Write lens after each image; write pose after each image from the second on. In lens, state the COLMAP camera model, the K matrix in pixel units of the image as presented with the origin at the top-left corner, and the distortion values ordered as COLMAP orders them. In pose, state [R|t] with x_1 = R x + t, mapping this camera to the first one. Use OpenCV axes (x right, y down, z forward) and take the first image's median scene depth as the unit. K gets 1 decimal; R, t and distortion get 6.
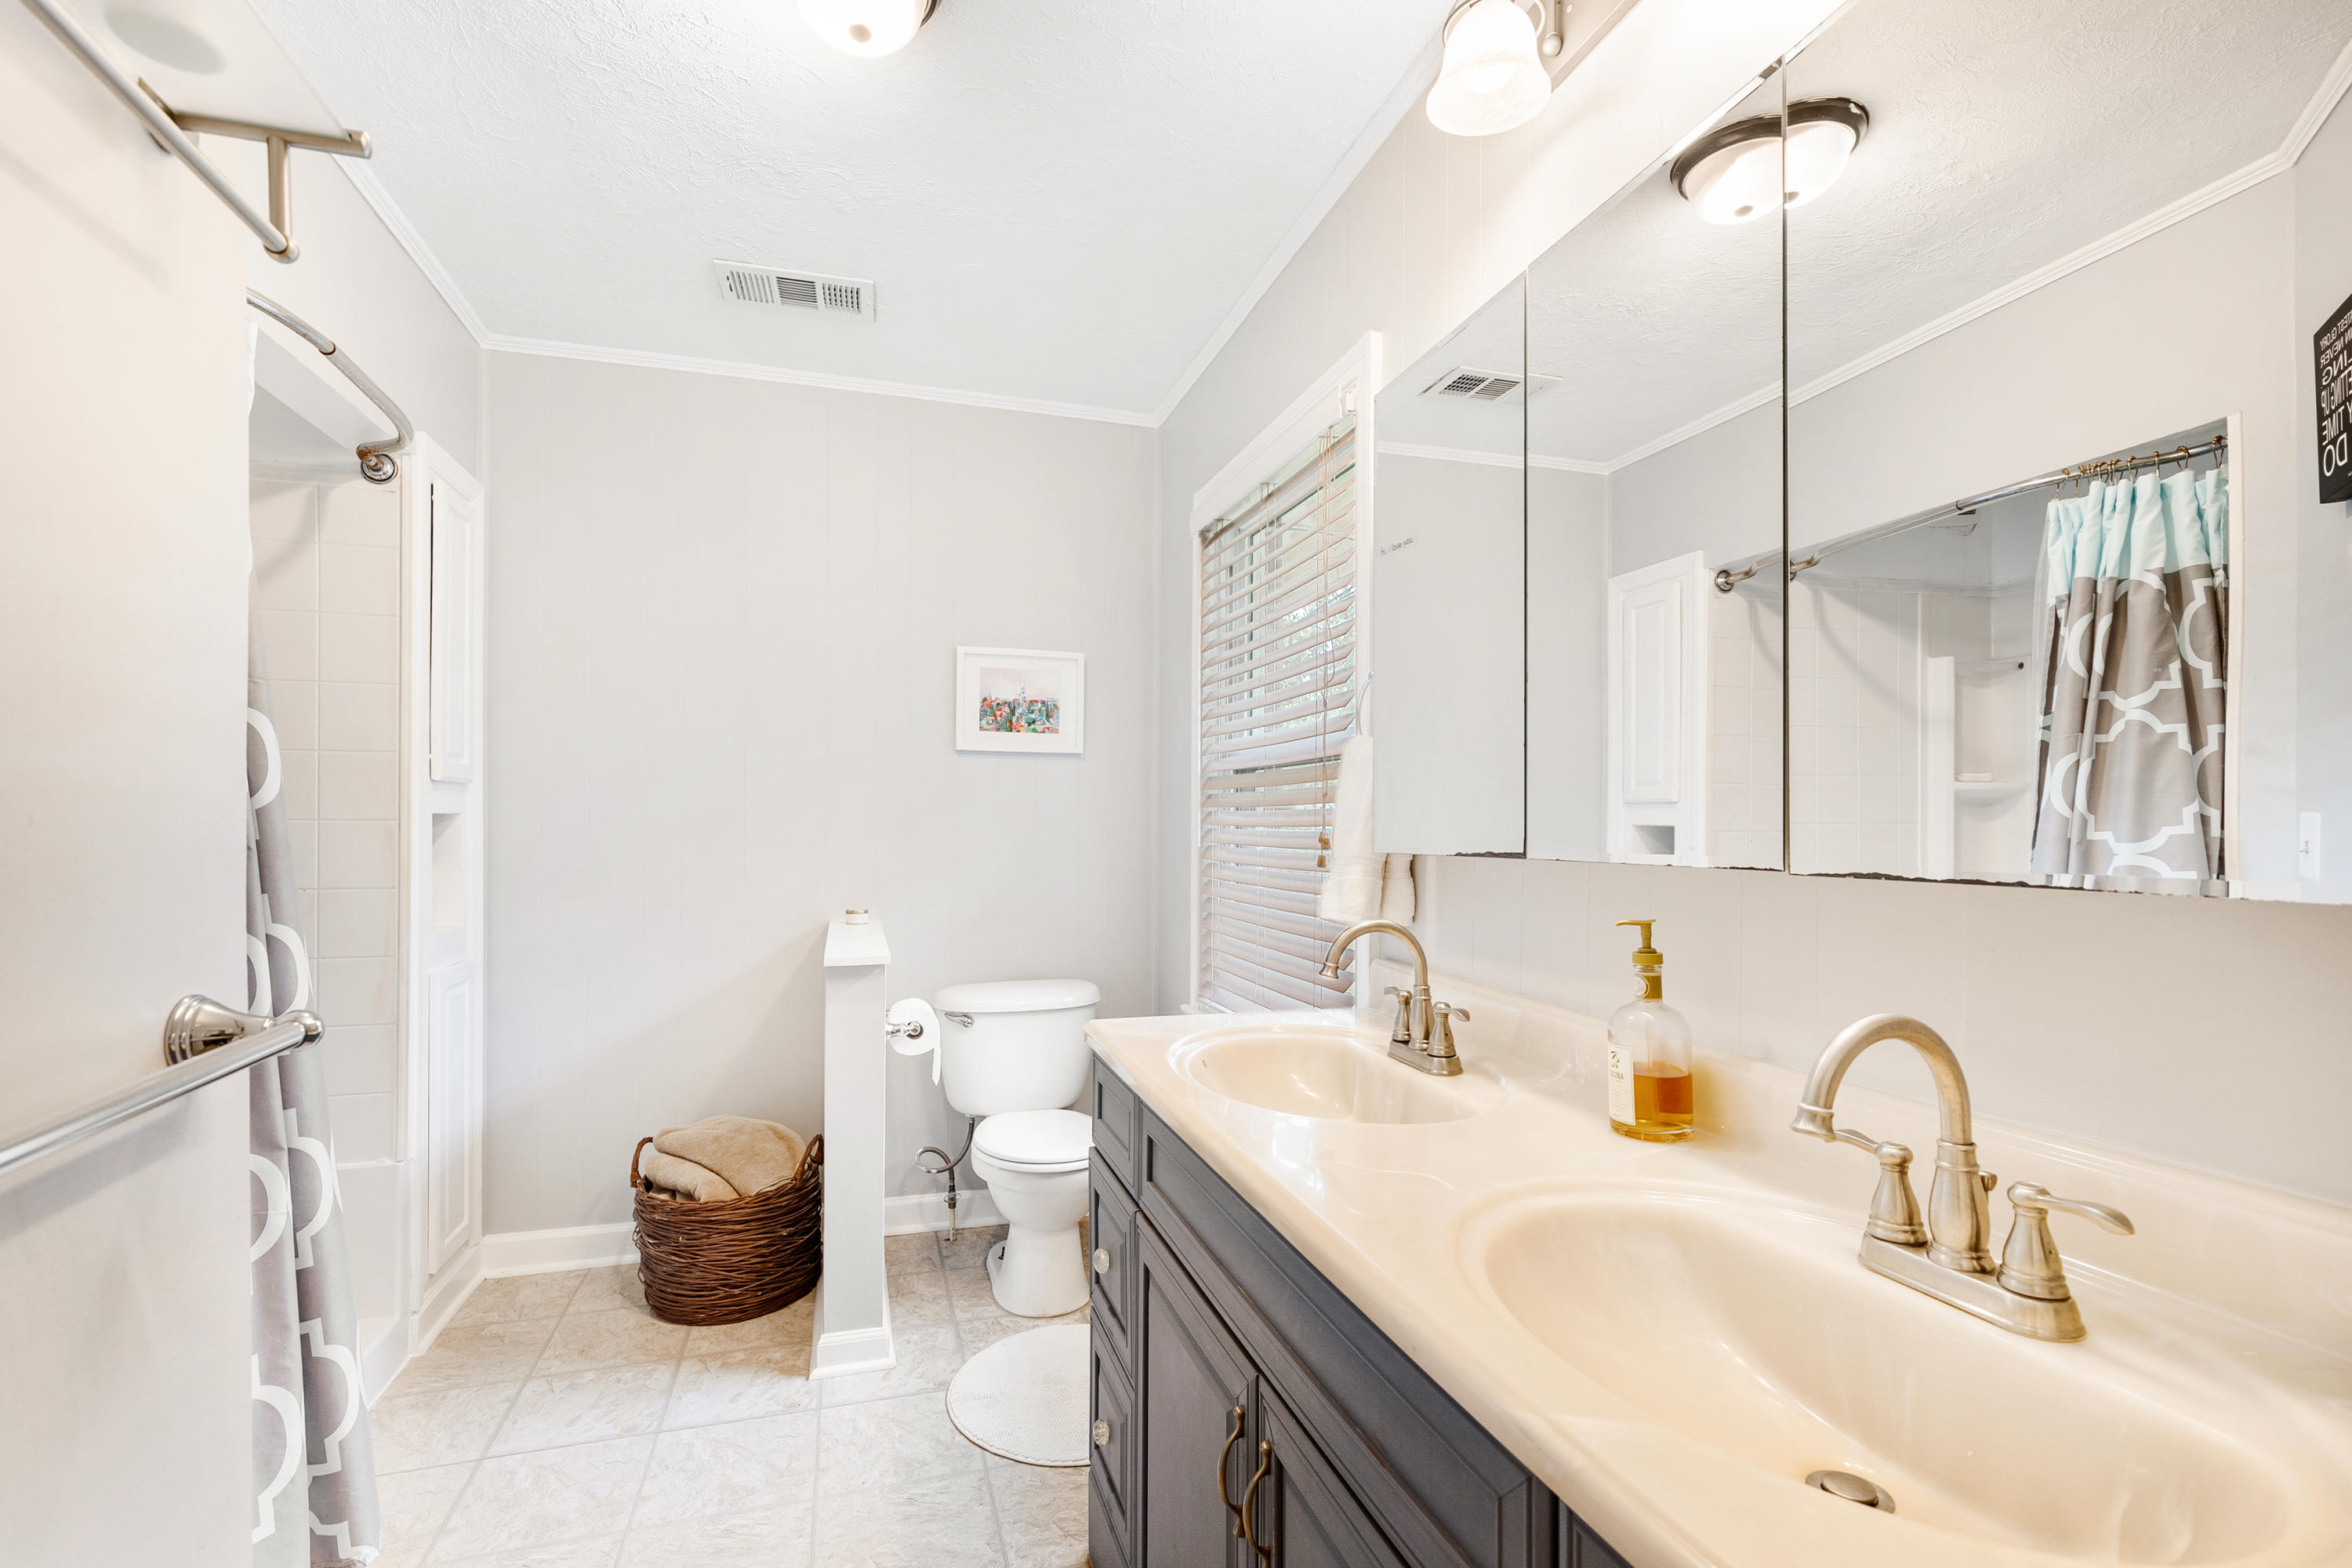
lens RADIAL K [[1071.7, 0, 1167.8], [0, 1071.7, 804.2], [0, 0, 1]] dist [0.003170, 0.000569]
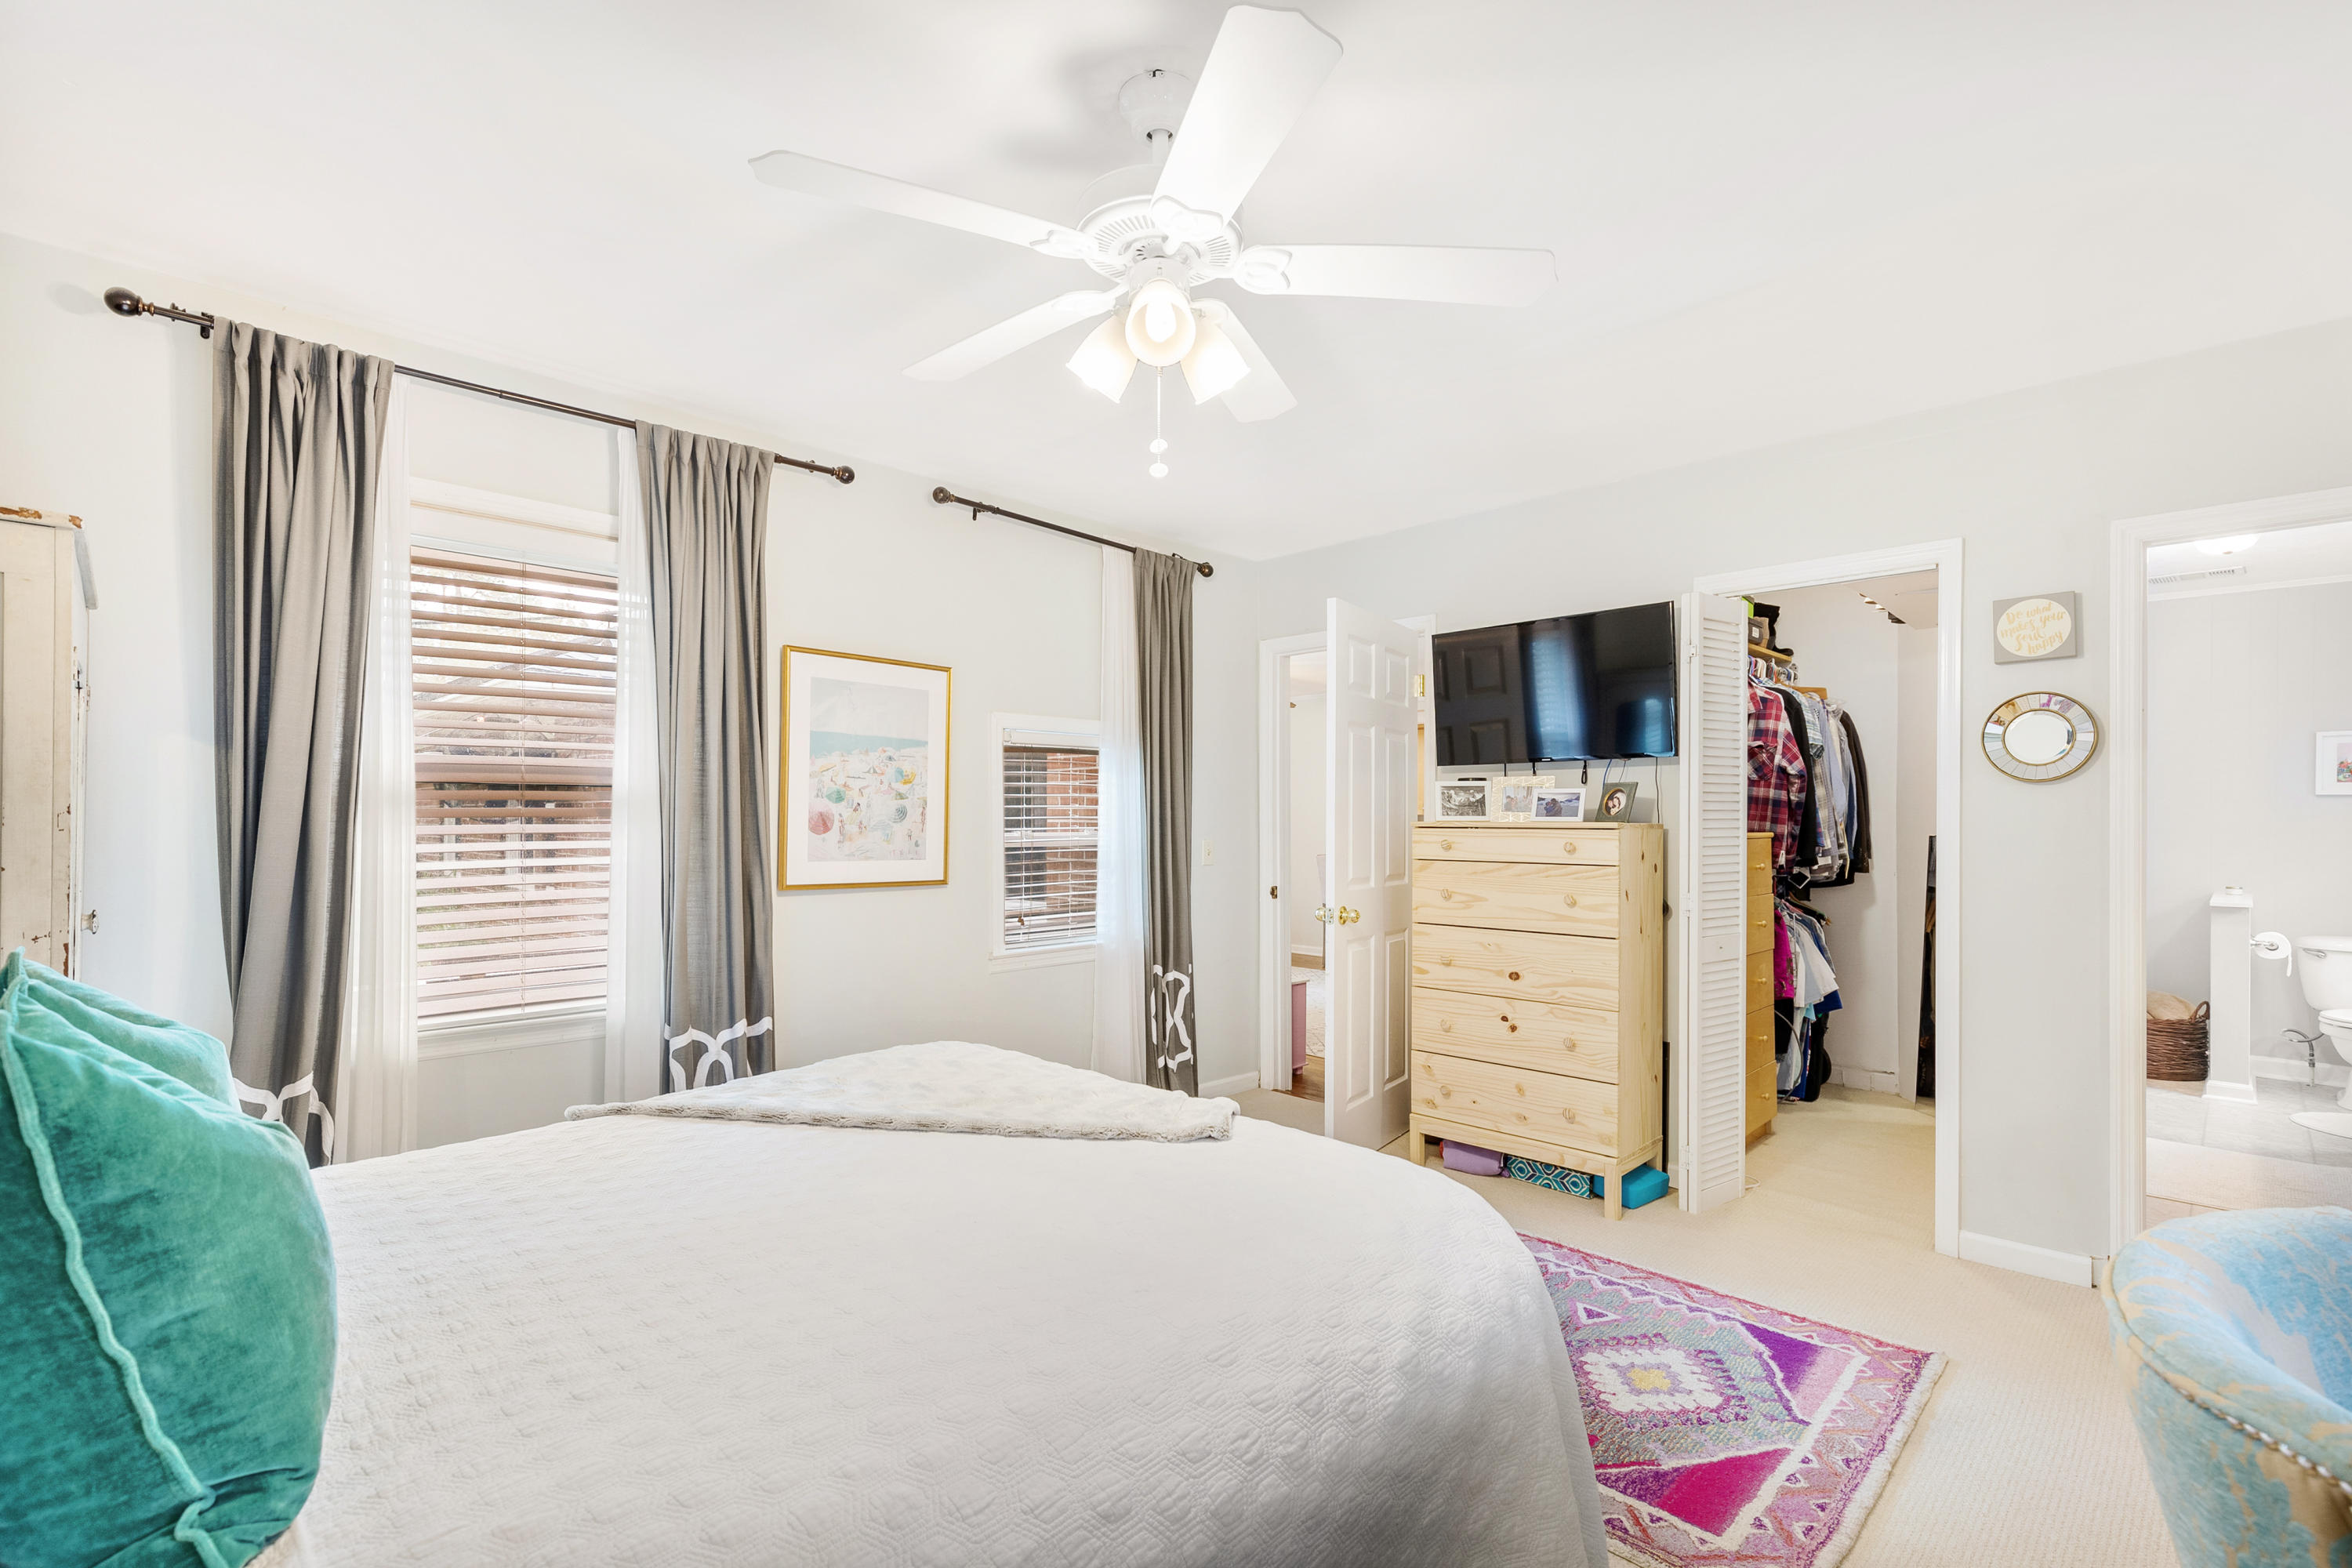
lens RADIAL K [[1071.7, 0, 1162.0], [0, 1071.7, 800.0], [0, 0, 1]] dist [0.003170, 0.000569]
pose [[0.471834, -0.002866, -0.881683, 0.477773], [0.003368, 0.999993, -0.001448, -0.051871], [0.881681, -0.002286, 0.471841, -1.512291]]
